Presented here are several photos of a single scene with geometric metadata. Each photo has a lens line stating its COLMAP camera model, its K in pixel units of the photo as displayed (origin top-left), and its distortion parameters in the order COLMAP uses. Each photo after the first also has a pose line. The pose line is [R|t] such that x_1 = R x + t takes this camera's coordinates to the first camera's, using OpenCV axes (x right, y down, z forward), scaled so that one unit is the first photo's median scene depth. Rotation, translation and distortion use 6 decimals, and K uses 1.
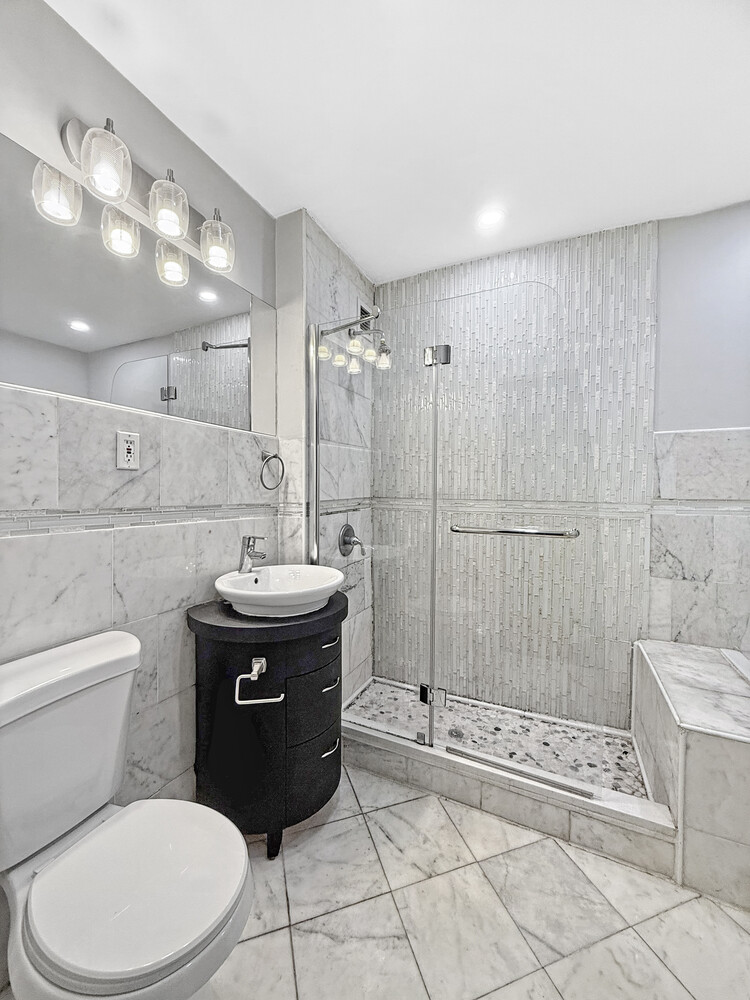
lens RADIAL K [[398.1, 0, 373.1], [0, 398.1, 495.0], [0, 0, 1]] dist [-0.000673, 0.000379]
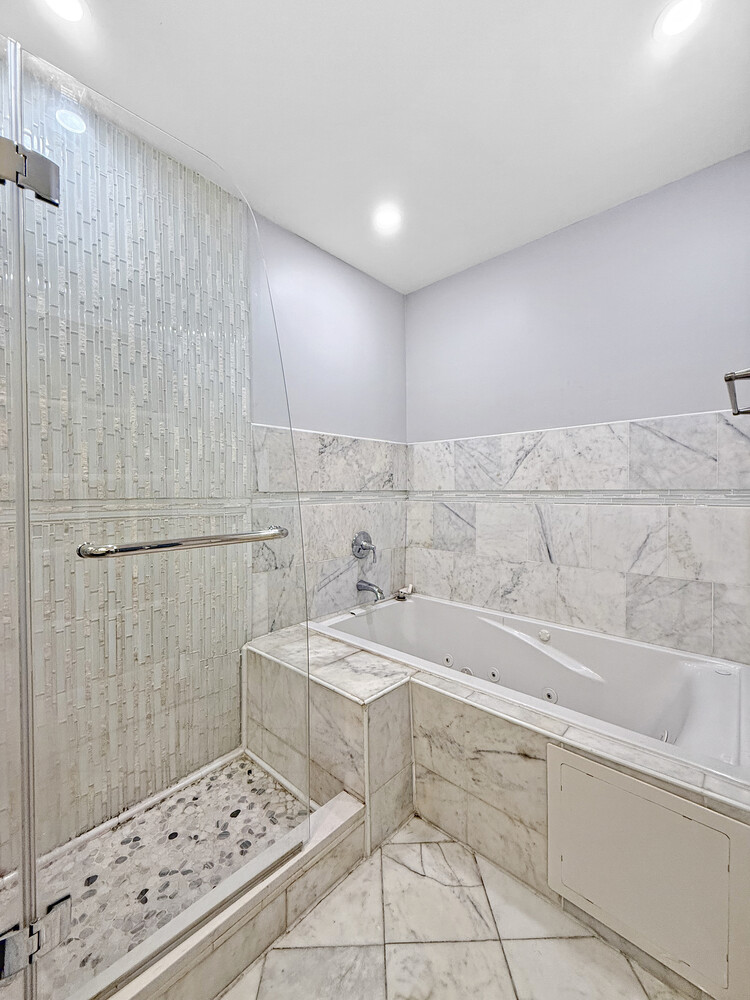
lens RADIAL K [[398.1, 0, 376.0], [0, 398.1, 497.5], [0, 0, 1]] dist [-0.000673, 0.000379]
pose [[0.292421, -0.020304, 0.956074, -0.133240], [0.031904, 0.999425, 0.011466, 0.020806], [-0.955757, 0.027150, 0.292901, 0.431542]]
